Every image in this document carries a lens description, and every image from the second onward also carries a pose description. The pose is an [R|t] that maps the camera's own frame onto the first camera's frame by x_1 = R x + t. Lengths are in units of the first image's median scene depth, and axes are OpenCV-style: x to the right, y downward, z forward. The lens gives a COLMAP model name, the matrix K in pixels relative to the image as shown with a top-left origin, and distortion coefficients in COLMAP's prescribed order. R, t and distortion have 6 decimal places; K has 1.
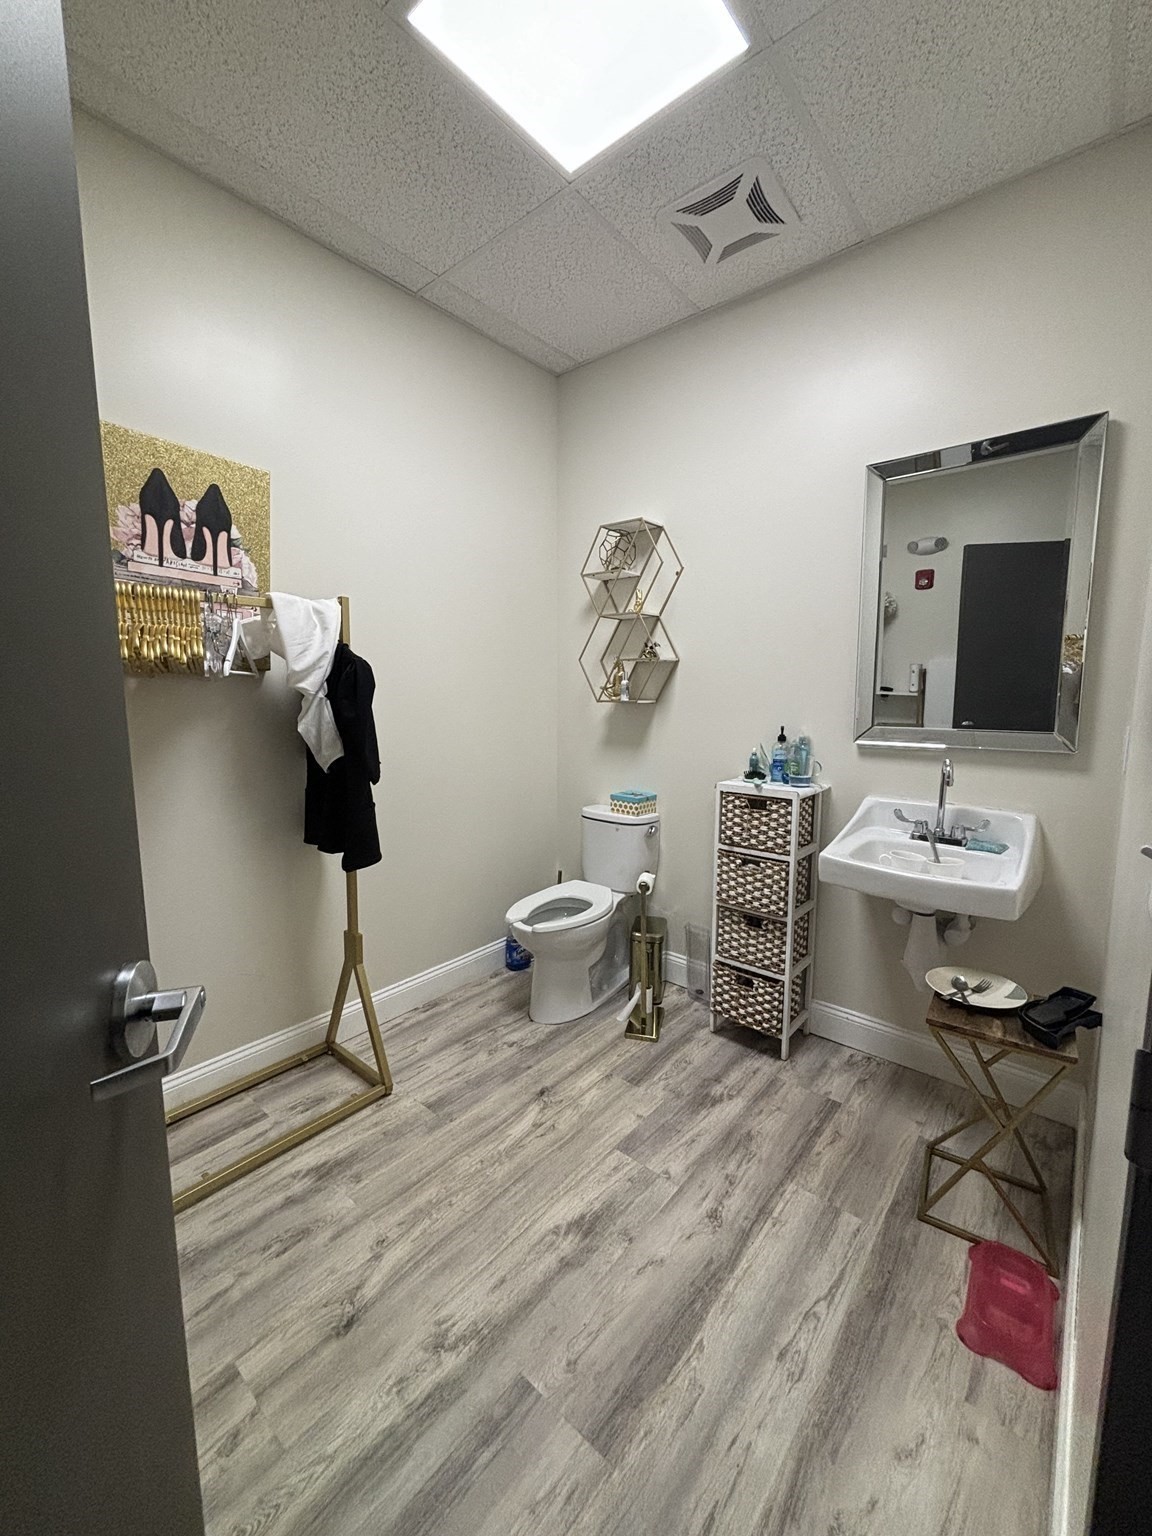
lens RADIAL K [[620.8, 0, 575.1], [0, 620.8, 762.2], [0, 0, 1]] dist [0.001886, 0.000792]
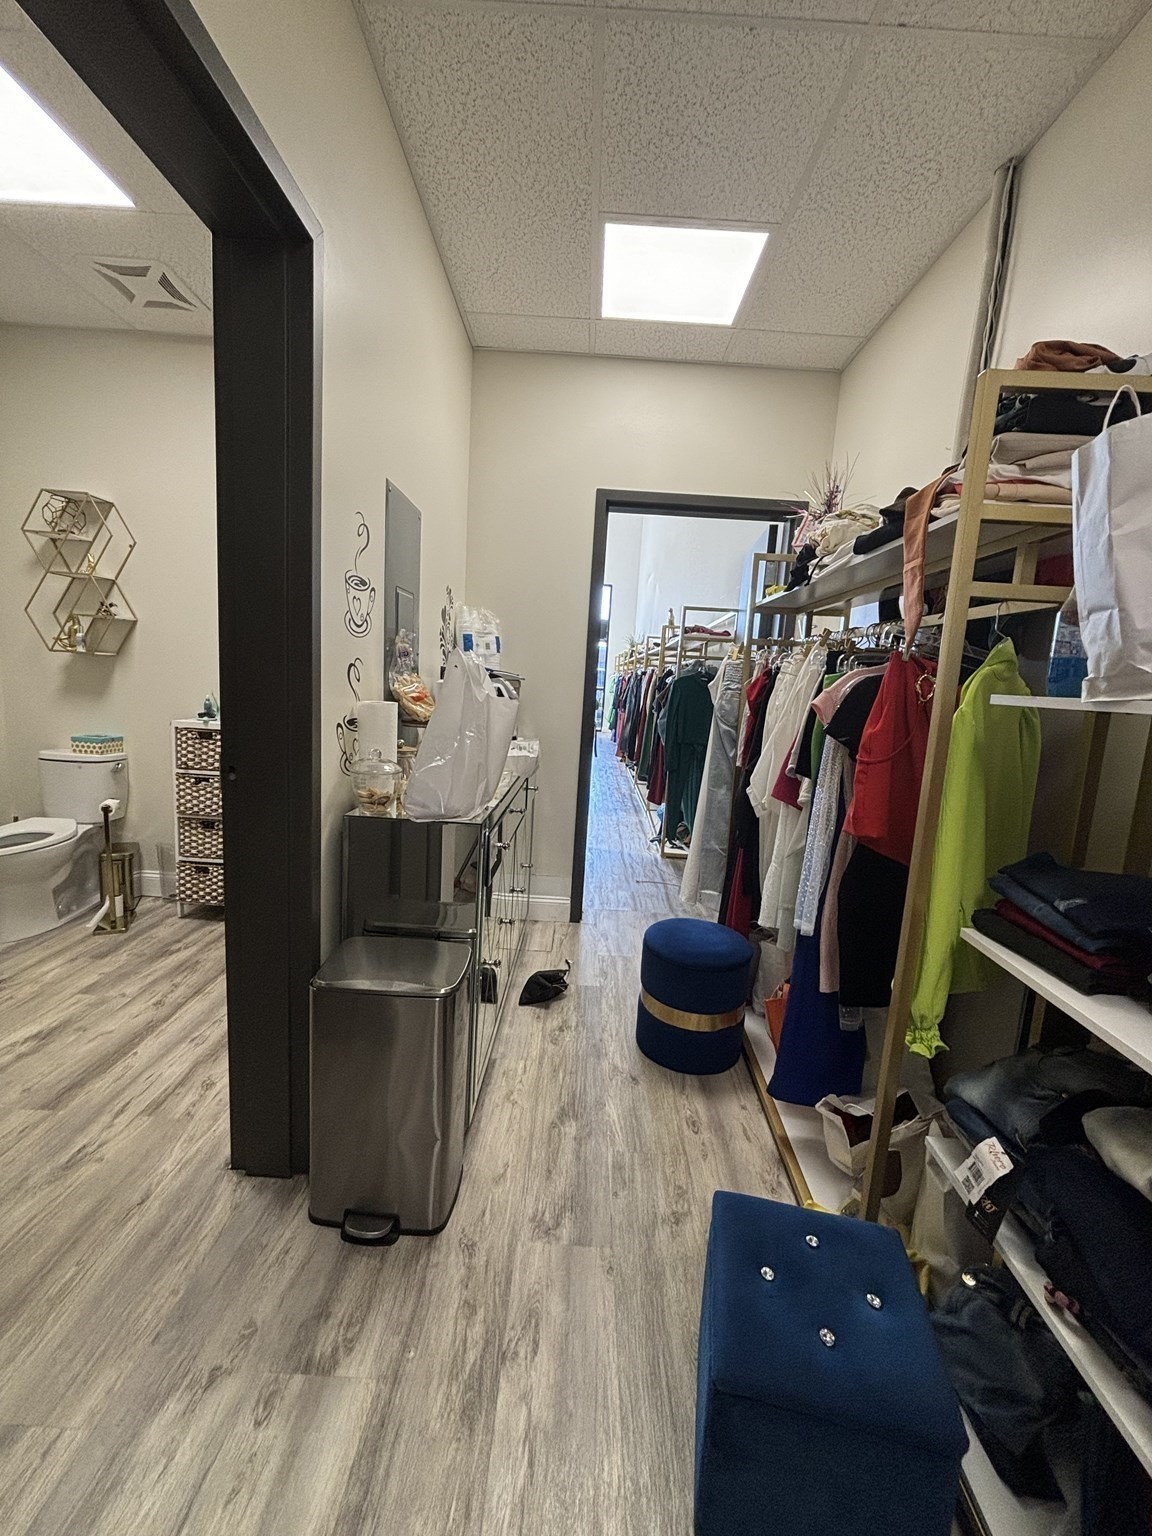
lens RADIAL K [[620.8, 0, 575.2], [0, 620.8, 775.1], [0, 0, 1]] dist [0.001886, 0.000792]
pose [[0.770400, -0.043756, 0.636058, 0.049234], [0.010659, 0.998387, 0.055772, 0.081794], [-0.637472, -0.036187, 0.769623, -0.514307]]
